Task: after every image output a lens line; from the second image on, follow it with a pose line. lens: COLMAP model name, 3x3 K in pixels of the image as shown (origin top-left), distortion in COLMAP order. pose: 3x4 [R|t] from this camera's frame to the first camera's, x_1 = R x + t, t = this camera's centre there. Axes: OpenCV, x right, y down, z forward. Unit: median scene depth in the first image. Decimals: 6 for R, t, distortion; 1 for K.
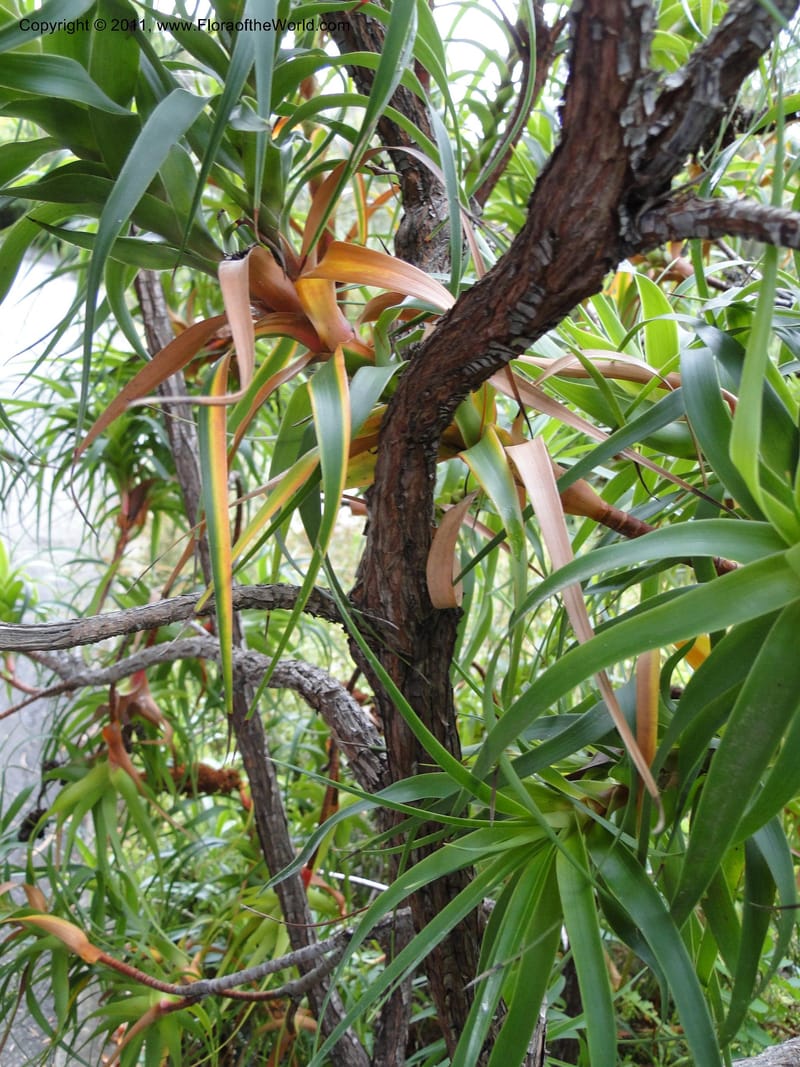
lens RADIAL K [[847.8, 0, 400.4], [0, 847.8, 535.3], [0, 0, 1]] dist [-0.022135, 0.002519]
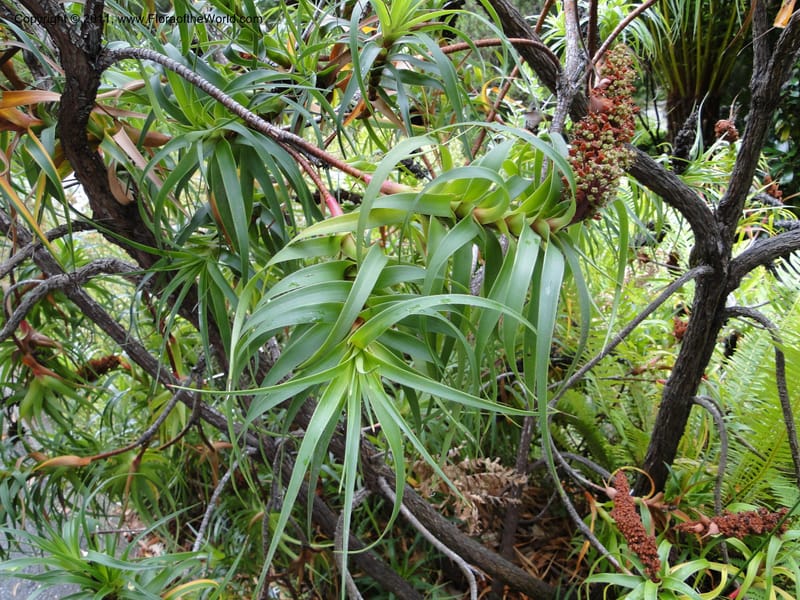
lens RADIAL K [[635.6, 0, 392.9], [0, 635.6, 298.8], [0, 0, 1]] dist [-0.022135, 0.002519]
pose [[0.846799, -0.482675, 0.223510, 0.149616], [0.408958, 0.859480, 0.306670, 0.067996], [-0.340124, -0.168282, 0.925201, -0.975675]]
